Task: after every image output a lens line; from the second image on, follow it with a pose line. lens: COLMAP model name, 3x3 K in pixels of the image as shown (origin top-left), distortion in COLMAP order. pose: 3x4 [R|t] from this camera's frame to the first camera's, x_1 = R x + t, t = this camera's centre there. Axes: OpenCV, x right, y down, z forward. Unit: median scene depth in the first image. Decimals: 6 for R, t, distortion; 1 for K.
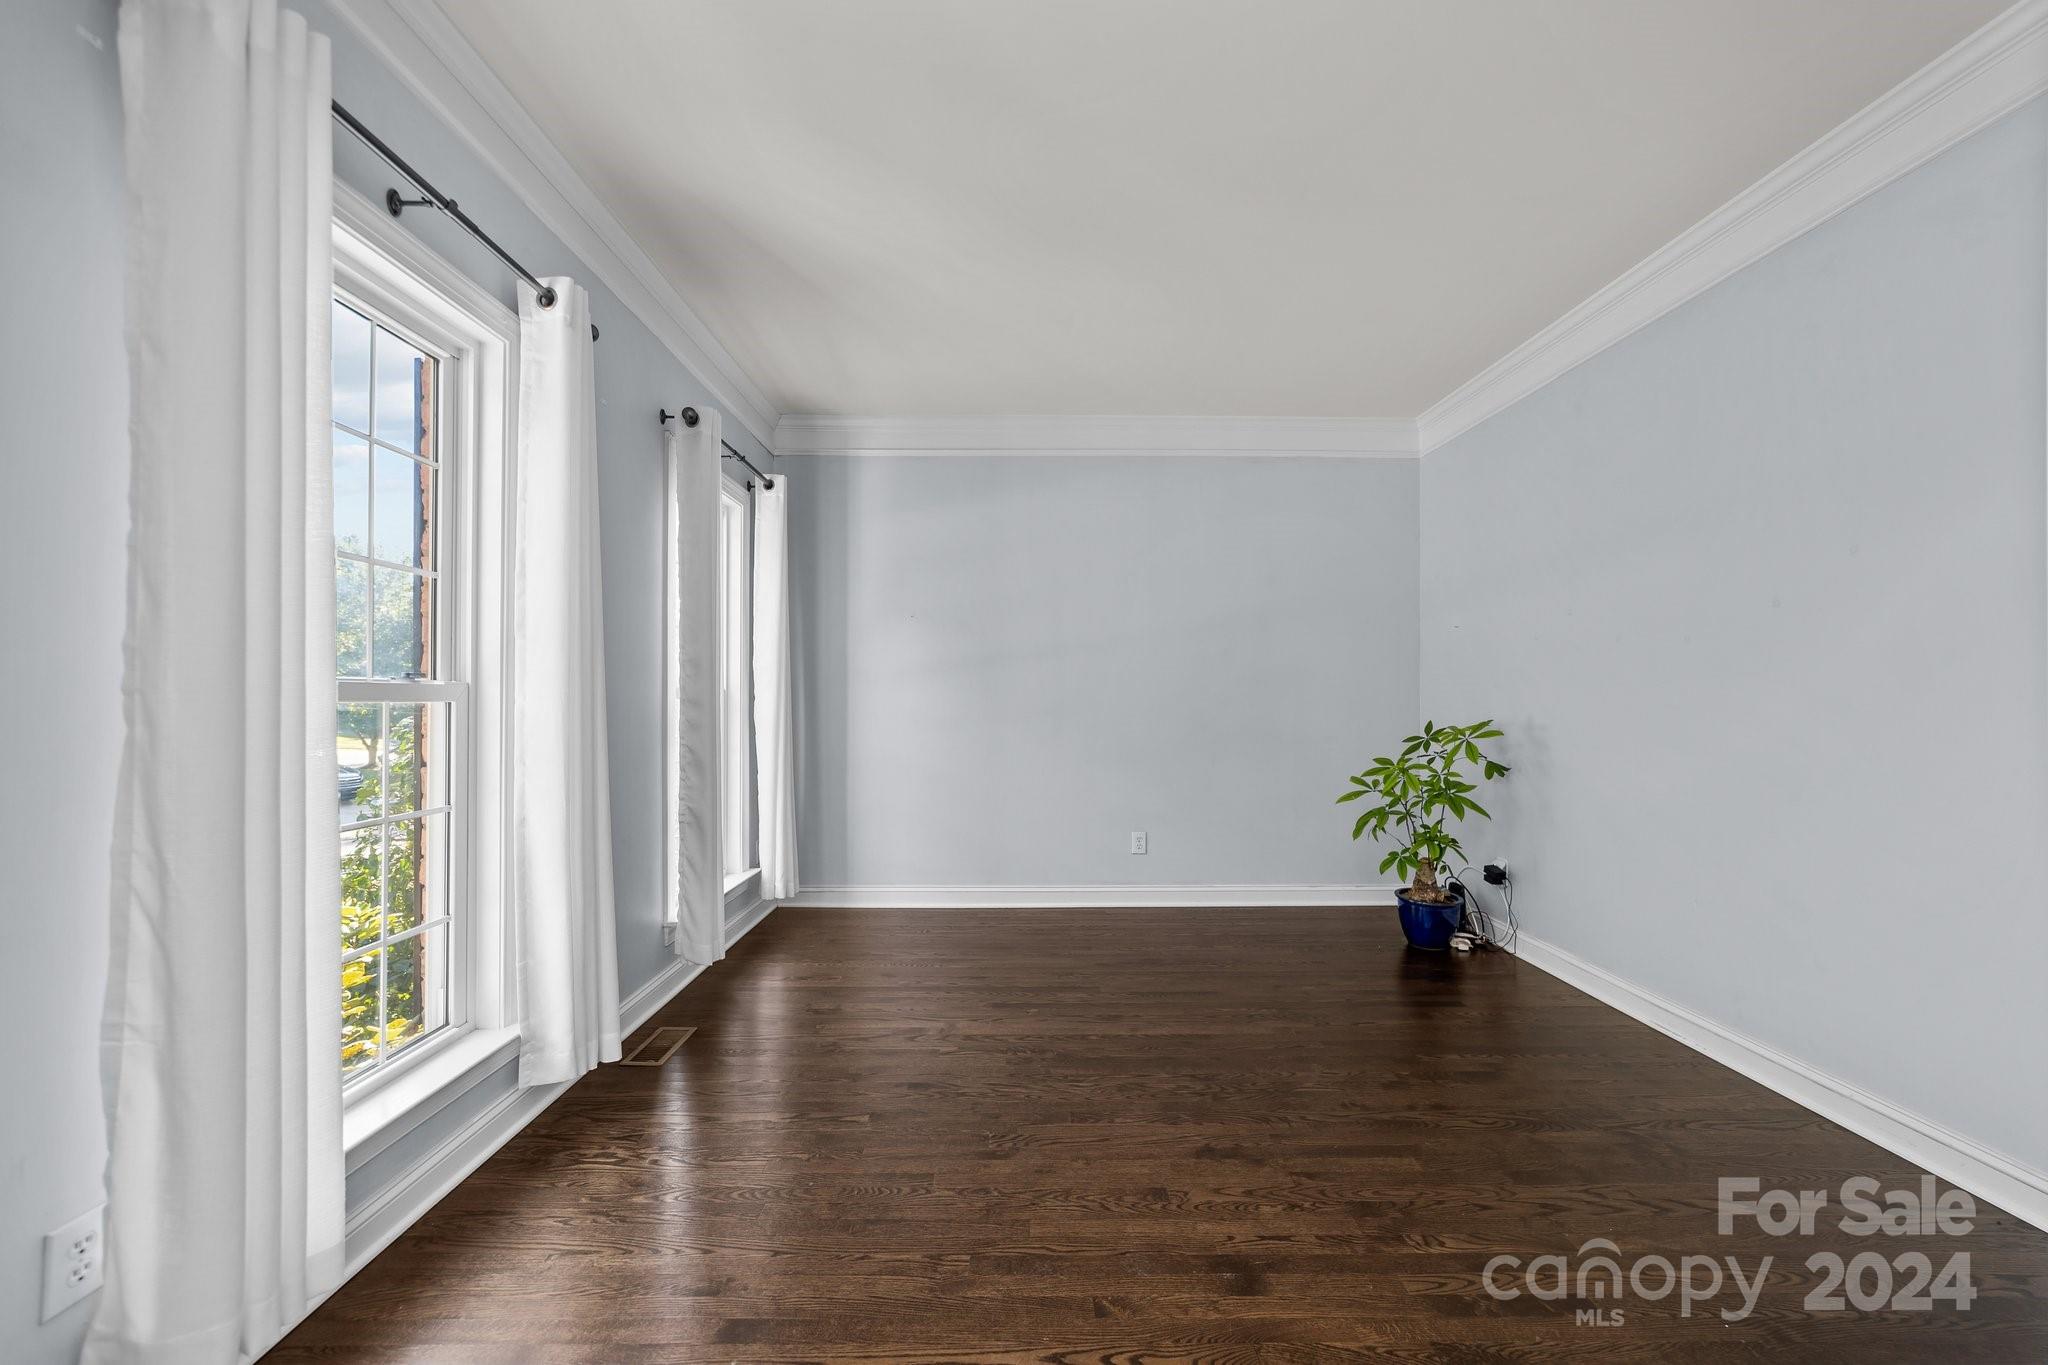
lens RADIAL K [[790.0, 0, 1018.7], [0, 790.0, 696.6], [0, 0, 1]] dist [-0.019344, 0.008755]
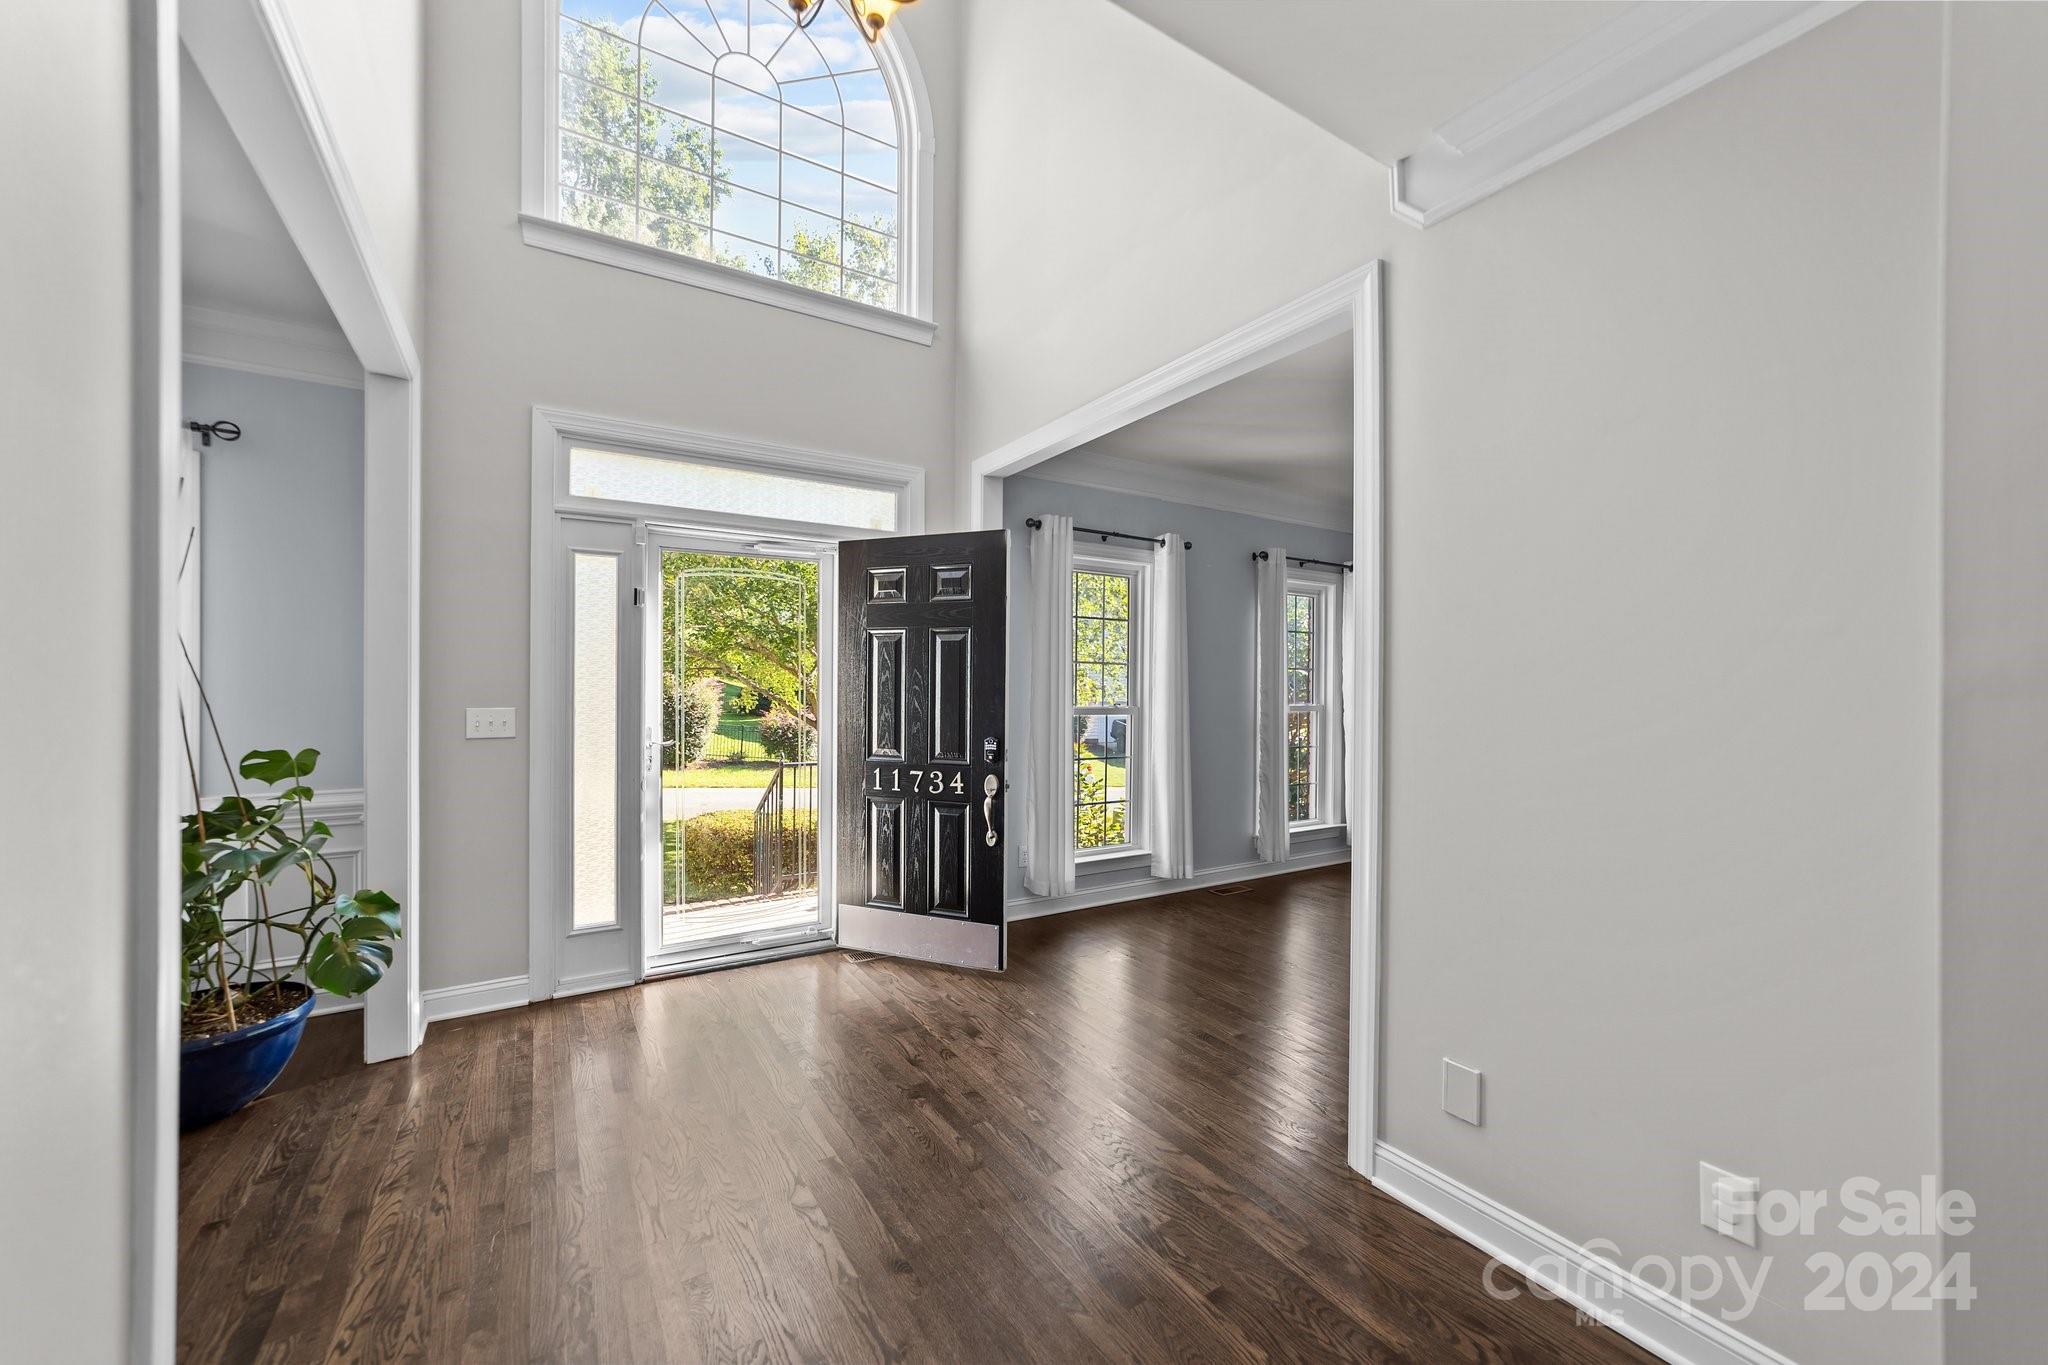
lens RADIAL K [[790.0, 0, 1018.7], [0, 790.0, 696.6], [0, 0, 1]] dist [-0.019344, 0.008755]
pose [[0.518790, 0.016358, -0.854745, 1.213770], [-0.006309, 0.999863, 0.015305, -0.081825], [0.854878, -0.002548, 0.518822, -0.604187]]
